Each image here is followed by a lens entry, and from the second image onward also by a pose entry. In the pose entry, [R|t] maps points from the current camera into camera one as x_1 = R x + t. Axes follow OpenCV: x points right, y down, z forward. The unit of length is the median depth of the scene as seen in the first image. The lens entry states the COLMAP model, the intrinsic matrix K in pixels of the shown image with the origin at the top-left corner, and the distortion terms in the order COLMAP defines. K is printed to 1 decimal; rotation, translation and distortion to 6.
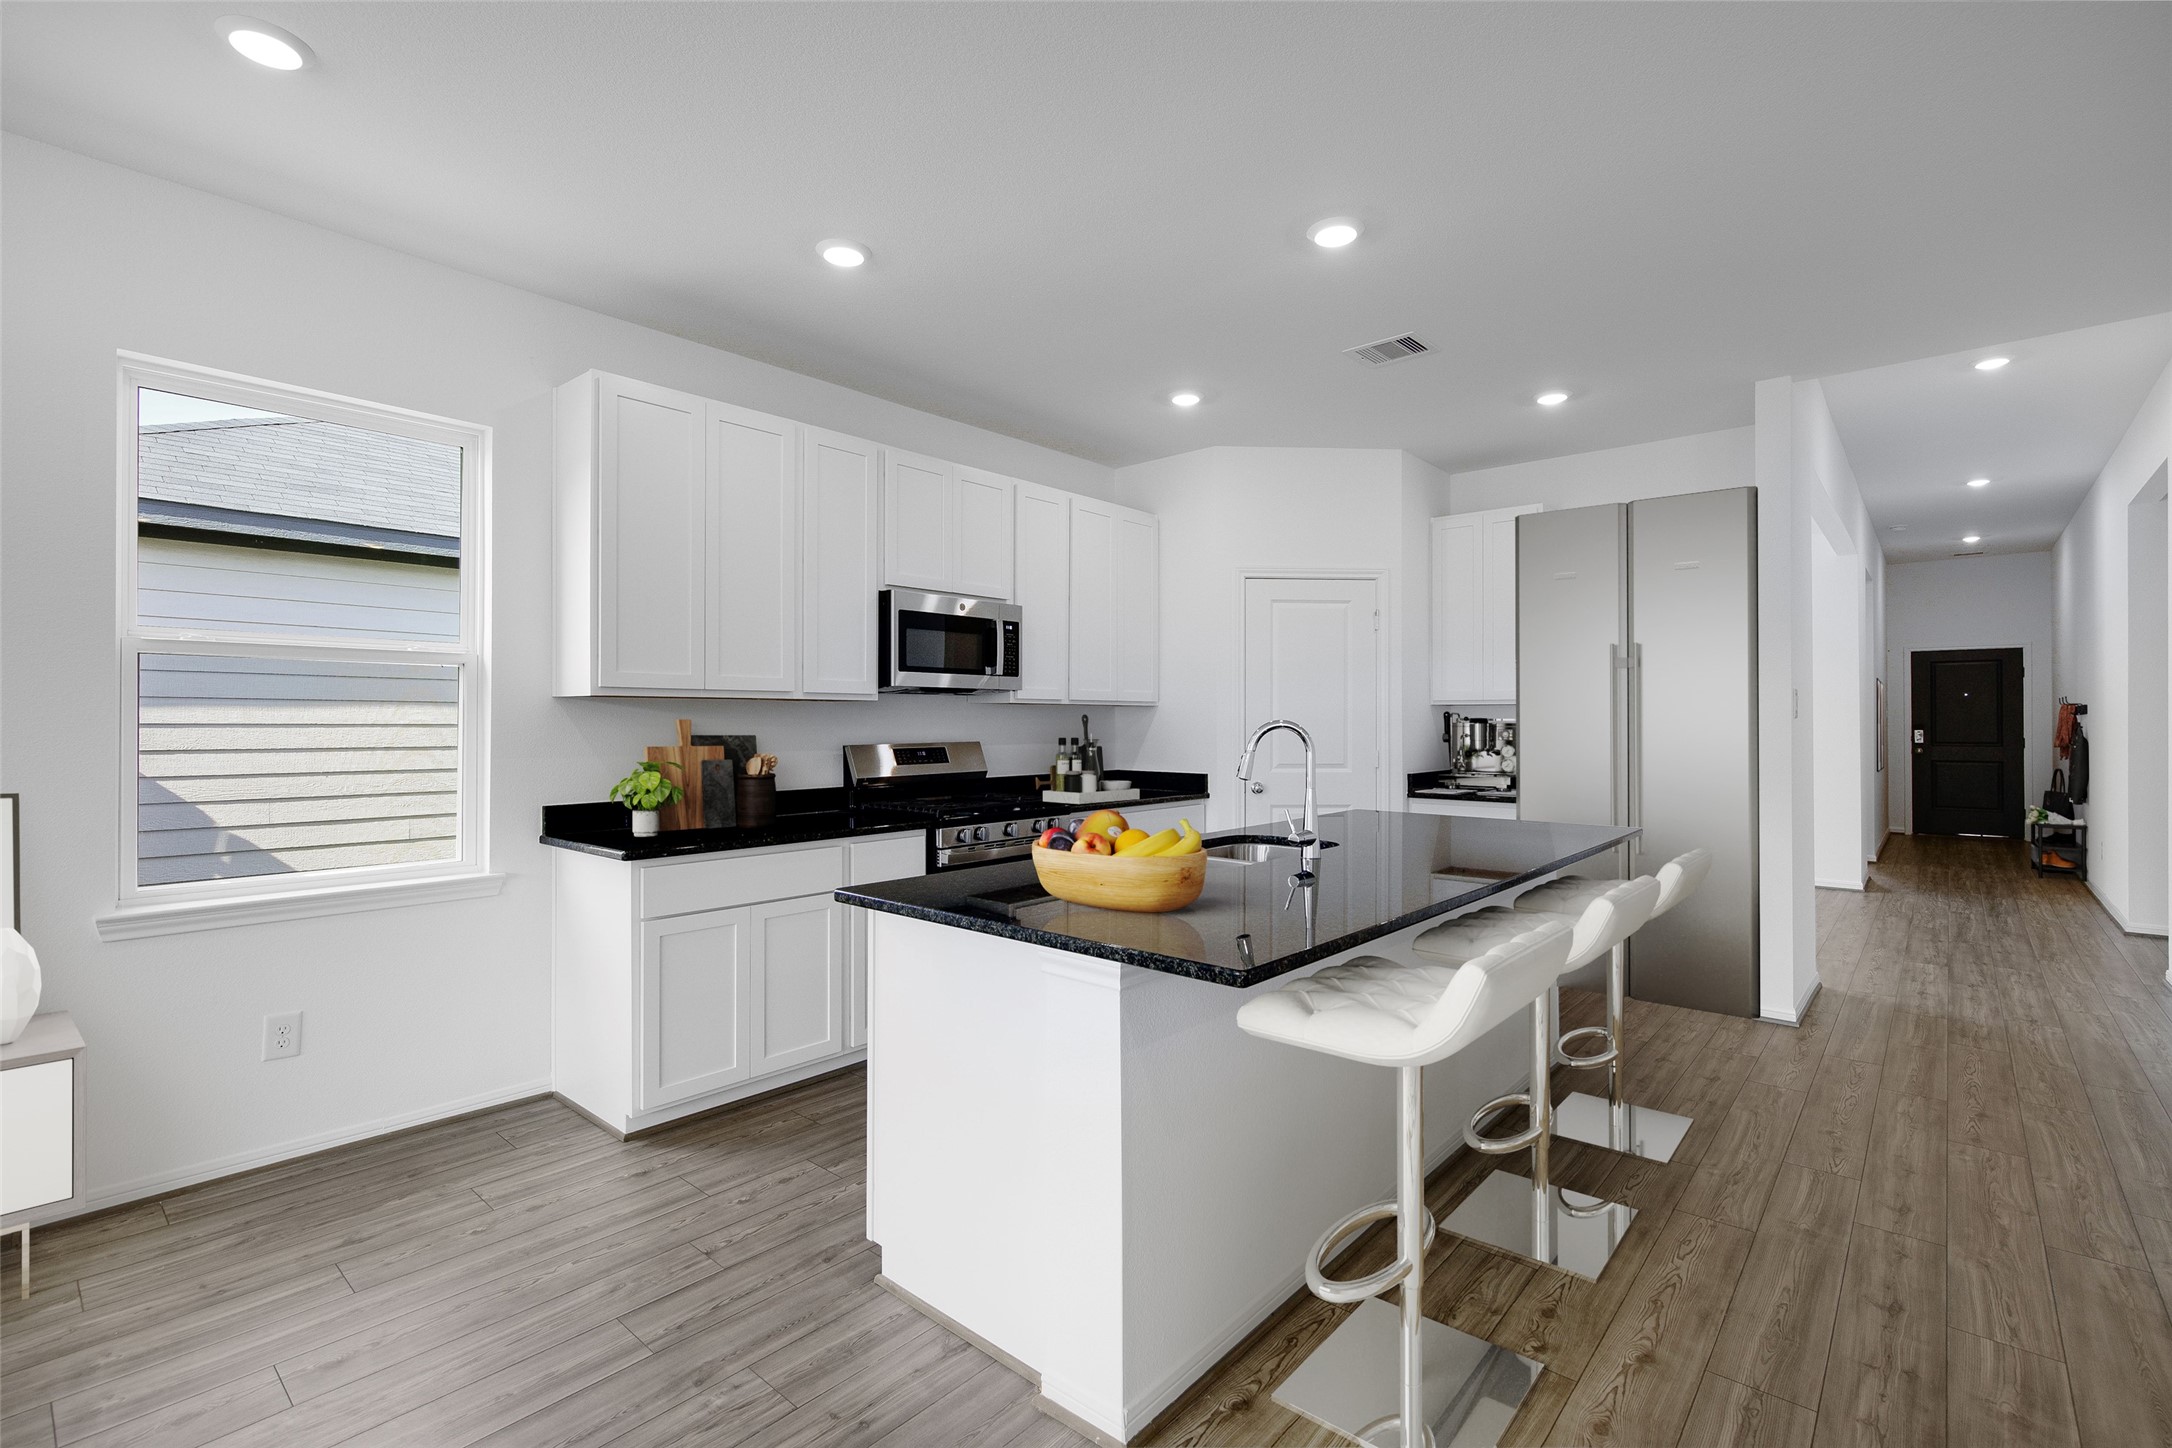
lens RADIAL K [[1007.9, 0, 1086.0], [0, 1007.9, 724.0], [0, 0, 1]] dist [0.012559, 0.000246]
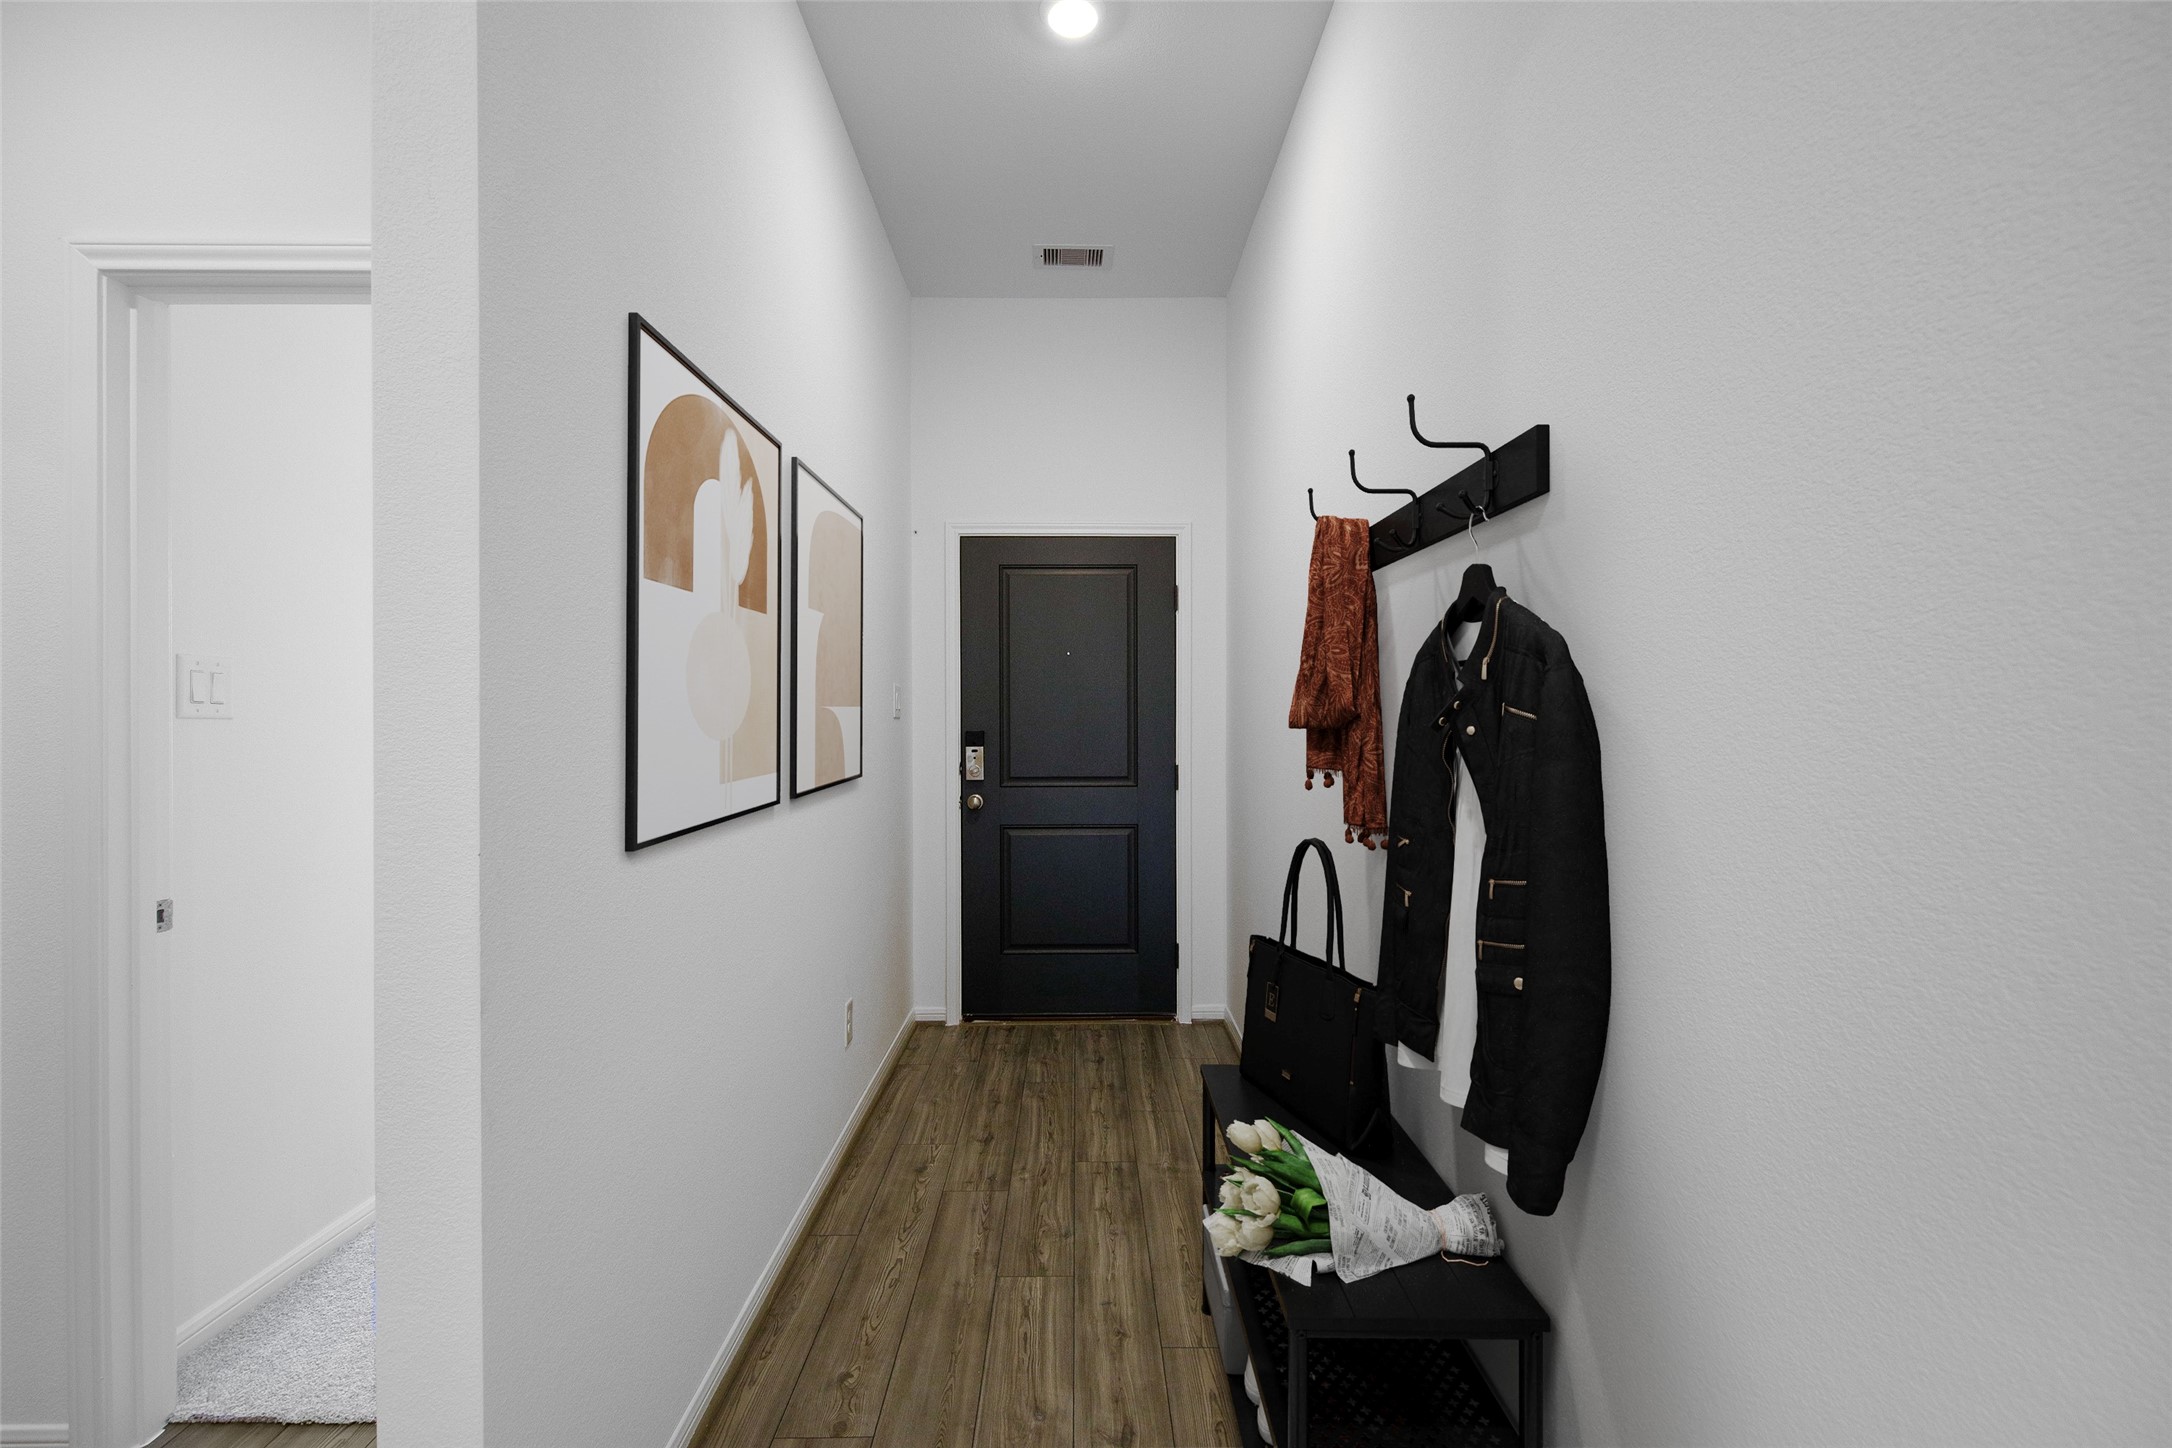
lens RADIAL K [[974.6, 0, 1086.0], [0, 974.6, 724.0], [0, 0, 1]] dist [0.000412, 0.000314]
pose [[0.721209, 0.001112, 0.692717, 0.596005], [-0.000058, 0.999999, -0.001546, -0.001653], [-0.692718, 0.001075, 0.721208, 0.707028]]
